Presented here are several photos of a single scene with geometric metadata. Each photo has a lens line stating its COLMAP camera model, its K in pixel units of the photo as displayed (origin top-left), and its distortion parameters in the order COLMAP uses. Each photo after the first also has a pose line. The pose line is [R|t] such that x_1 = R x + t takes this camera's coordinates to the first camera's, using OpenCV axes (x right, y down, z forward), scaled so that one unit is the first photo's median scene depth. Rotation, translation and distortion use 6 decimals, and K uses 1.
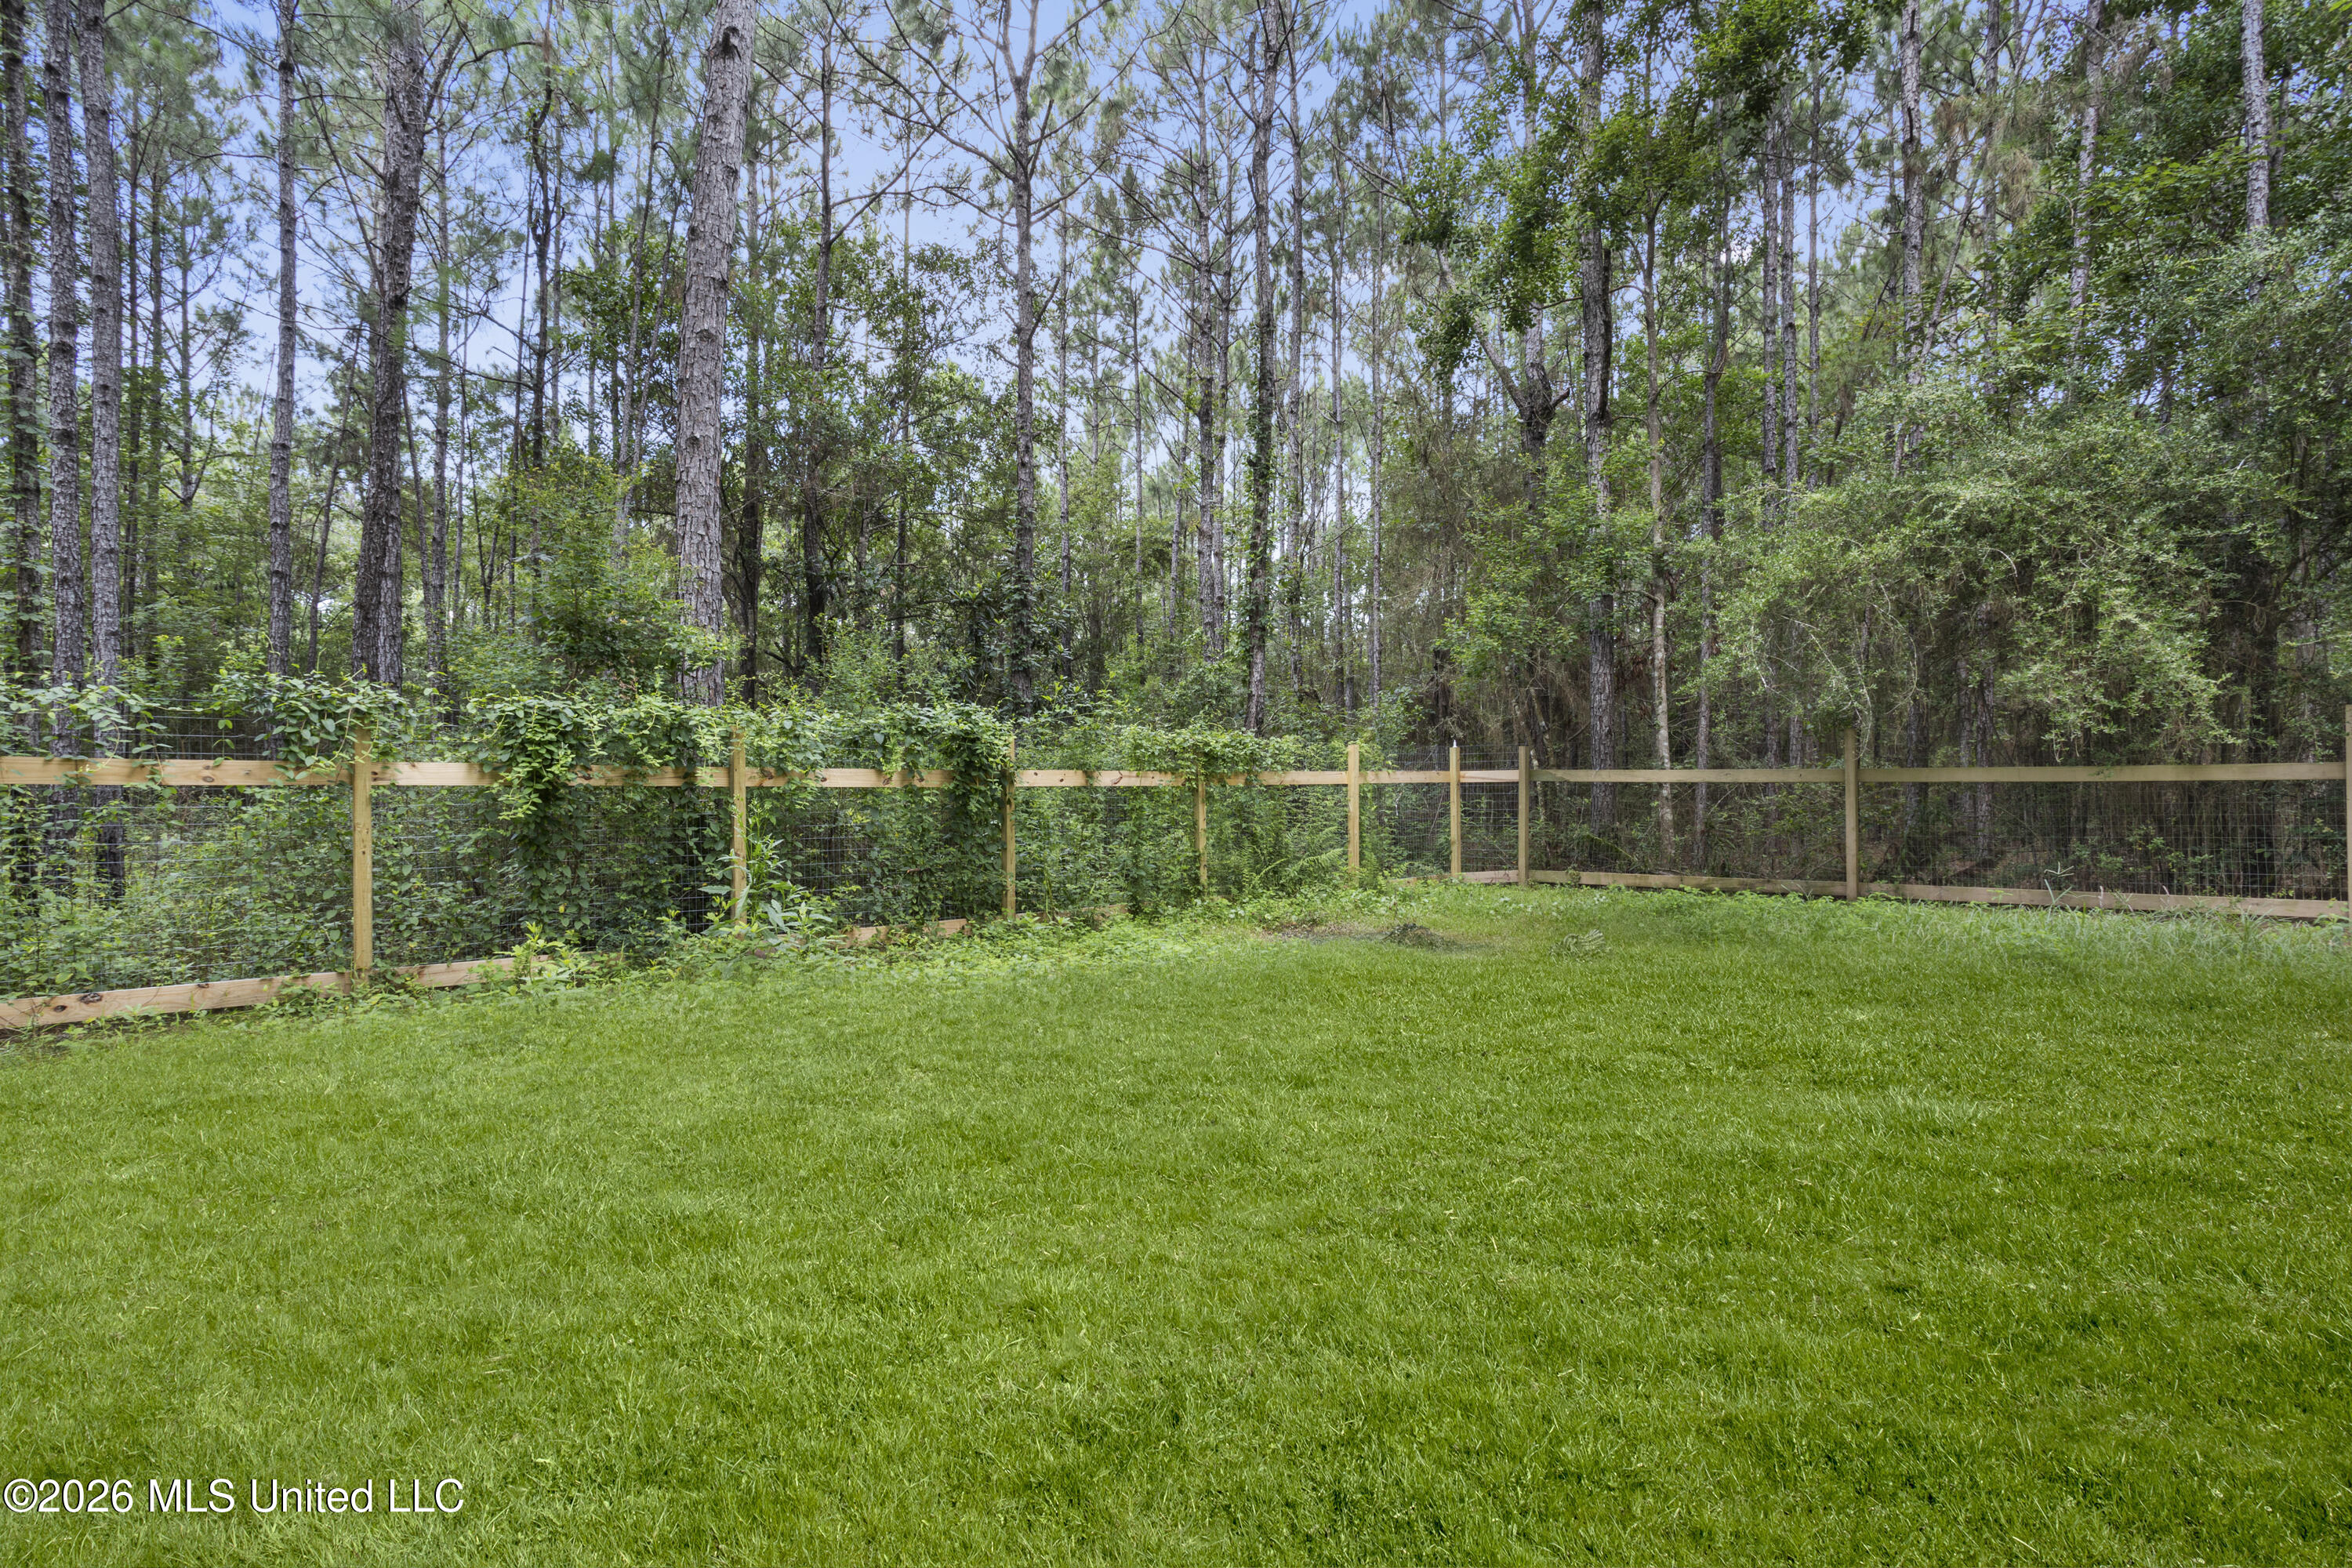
lens RADIAL K [[1125.9, 0, 1175.0], [0, 1125.9, 771.8], [0, 0, 1]] dist [-0.051328, 0.029556]
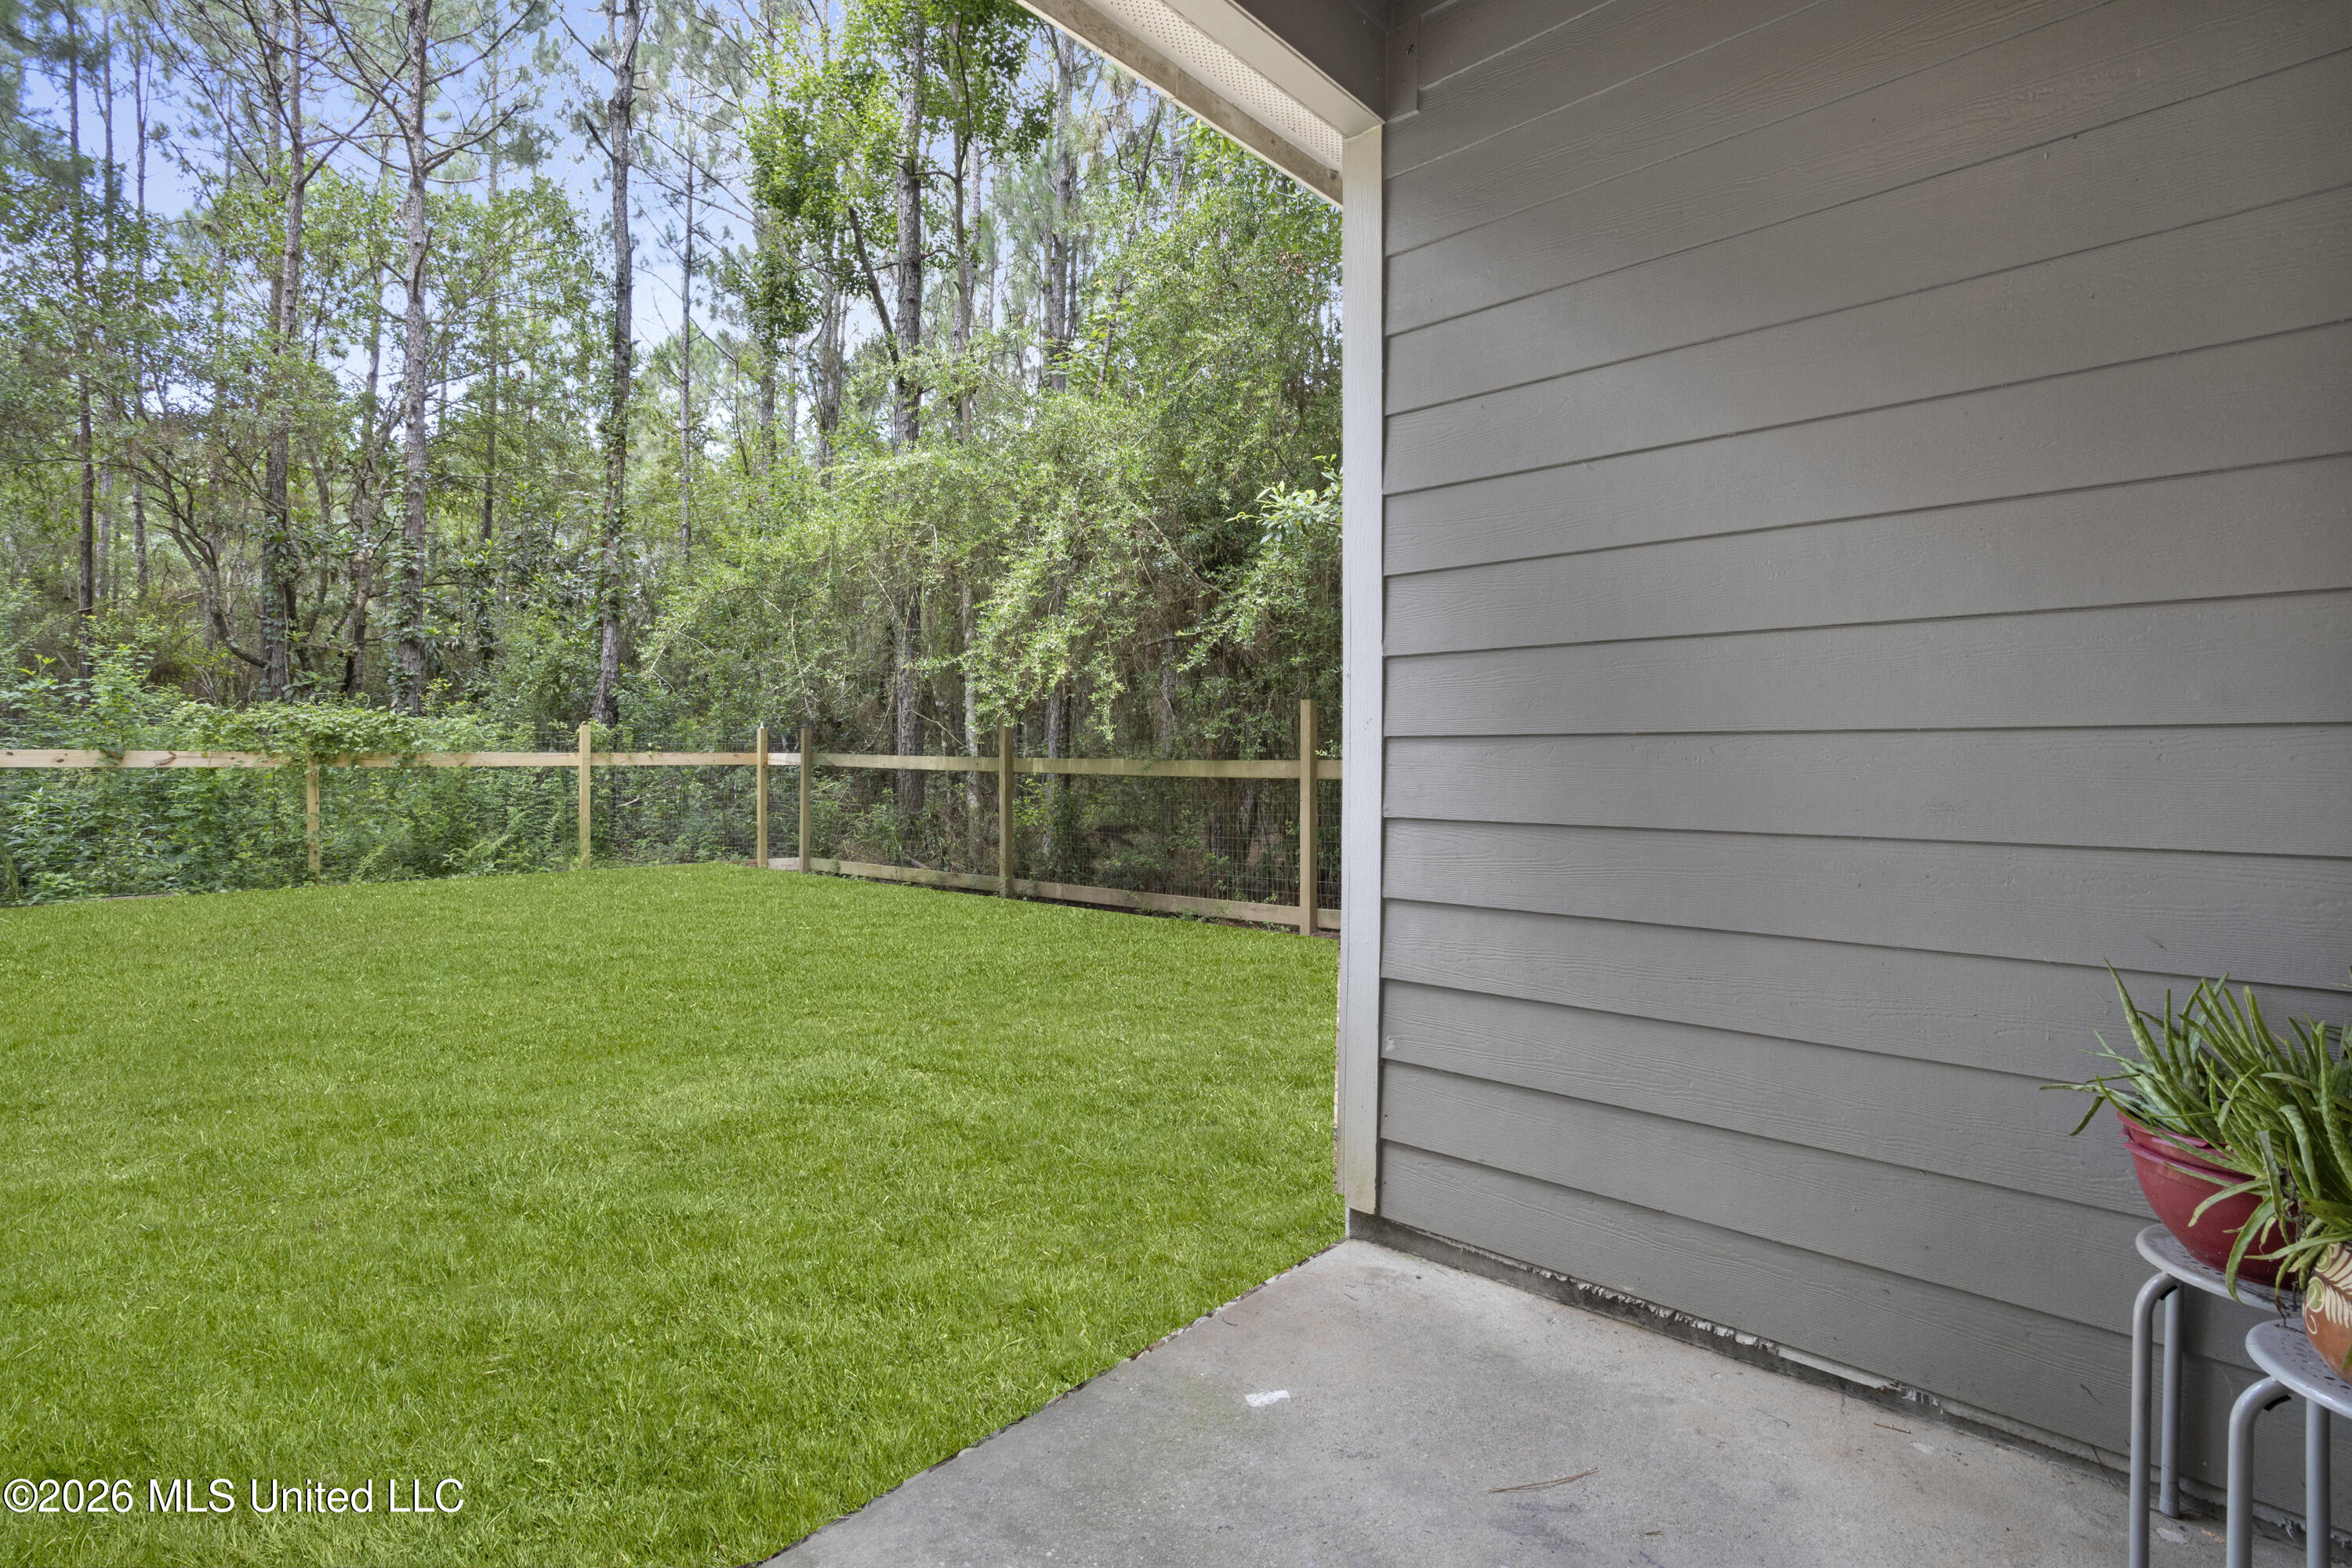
lens RADIAL K [[1125.9, 0, 1175.0], [0, 1125.9, 771.8], [0, 0, 1]] dist [-0.051328, 0.029556]
pose [[0.999982, -0.002537, -0.005429, 0.629186], [0.002540, 0.999997, 0.000533, 0.014870], [0.005427, -0.000547, 0.999985, 0.122526]]
